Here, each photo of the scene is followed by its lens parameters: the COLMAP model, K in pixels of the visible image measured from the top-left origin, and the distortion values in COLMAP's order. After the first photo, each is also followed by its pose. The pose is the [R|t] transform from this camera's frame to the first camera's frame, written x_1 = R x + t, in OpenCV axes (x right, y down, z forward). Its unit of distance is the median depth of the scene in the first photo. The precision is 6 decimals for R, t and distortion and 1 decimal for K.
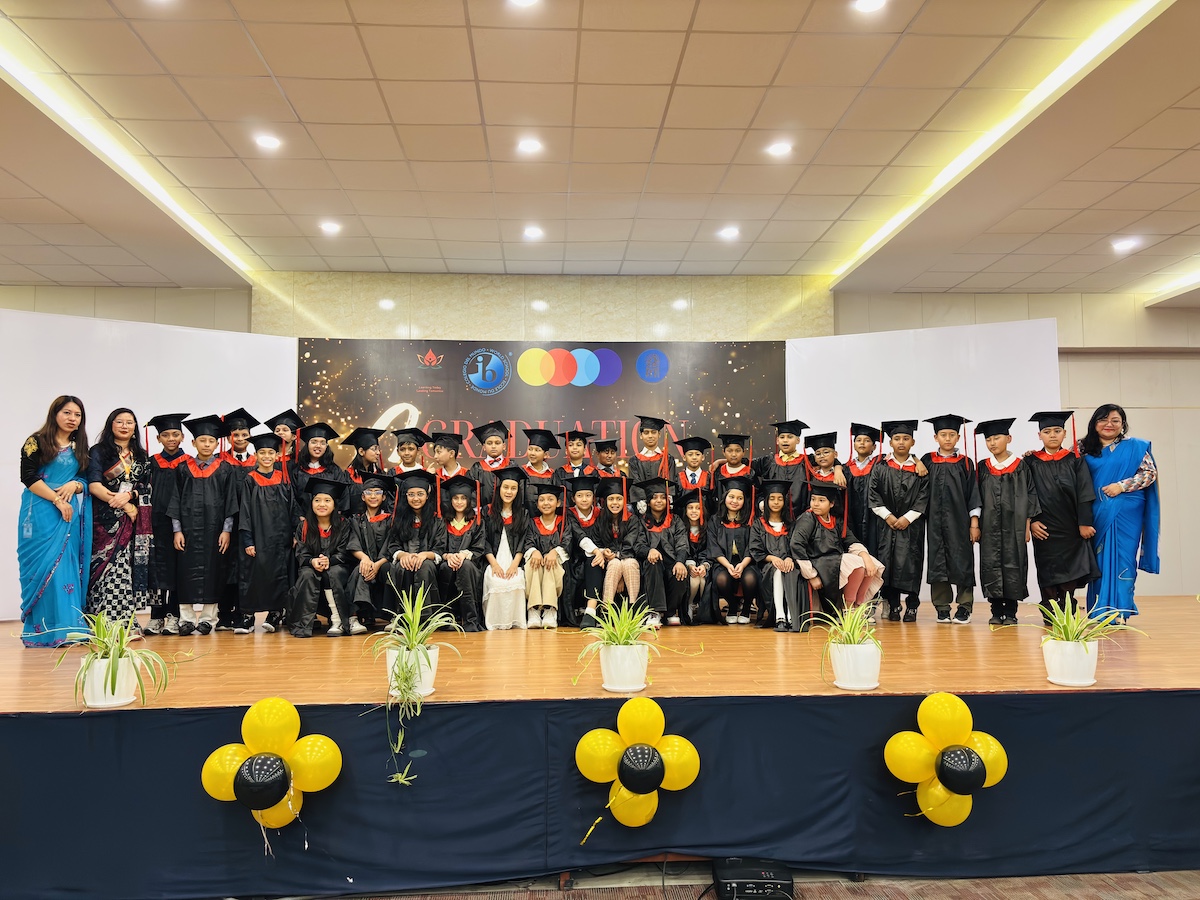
lens RADIAL K [[920.0, 0, 602.7], [0, 920.0, 457.1], [0, 0, 1]] dist [0.065515, -0.069253]
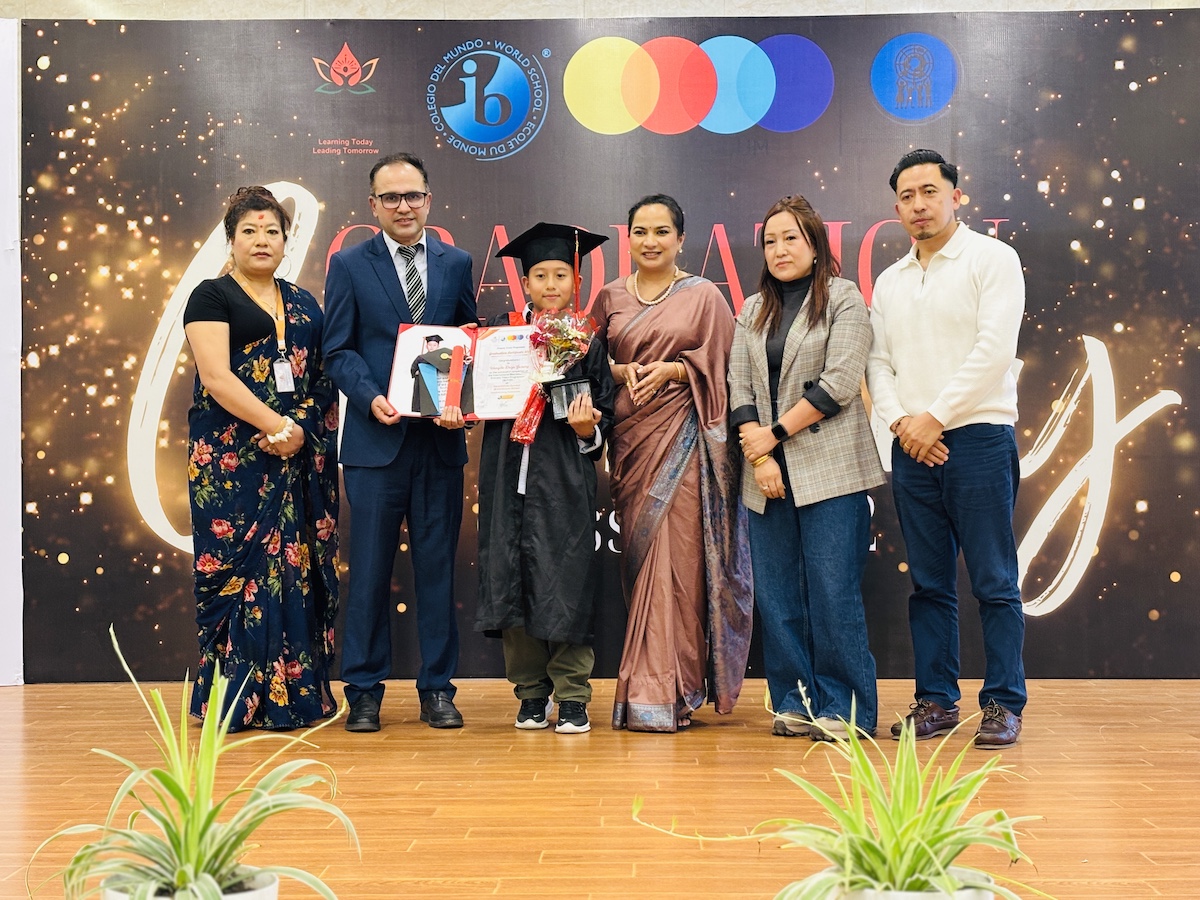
lens RADIAL K [[1884.7, 0, 591.5], [0, 1884.7, 469.2], [0, 0, 1]] dist [0.056692, 0.000000]
pose [[0.996190, 0.001136, -0.087202, -0.011434], [0.003869, 0.998355, 0.057200, 0.019053], [0.087123, -0.057319, 0.994547, 0.194810]]
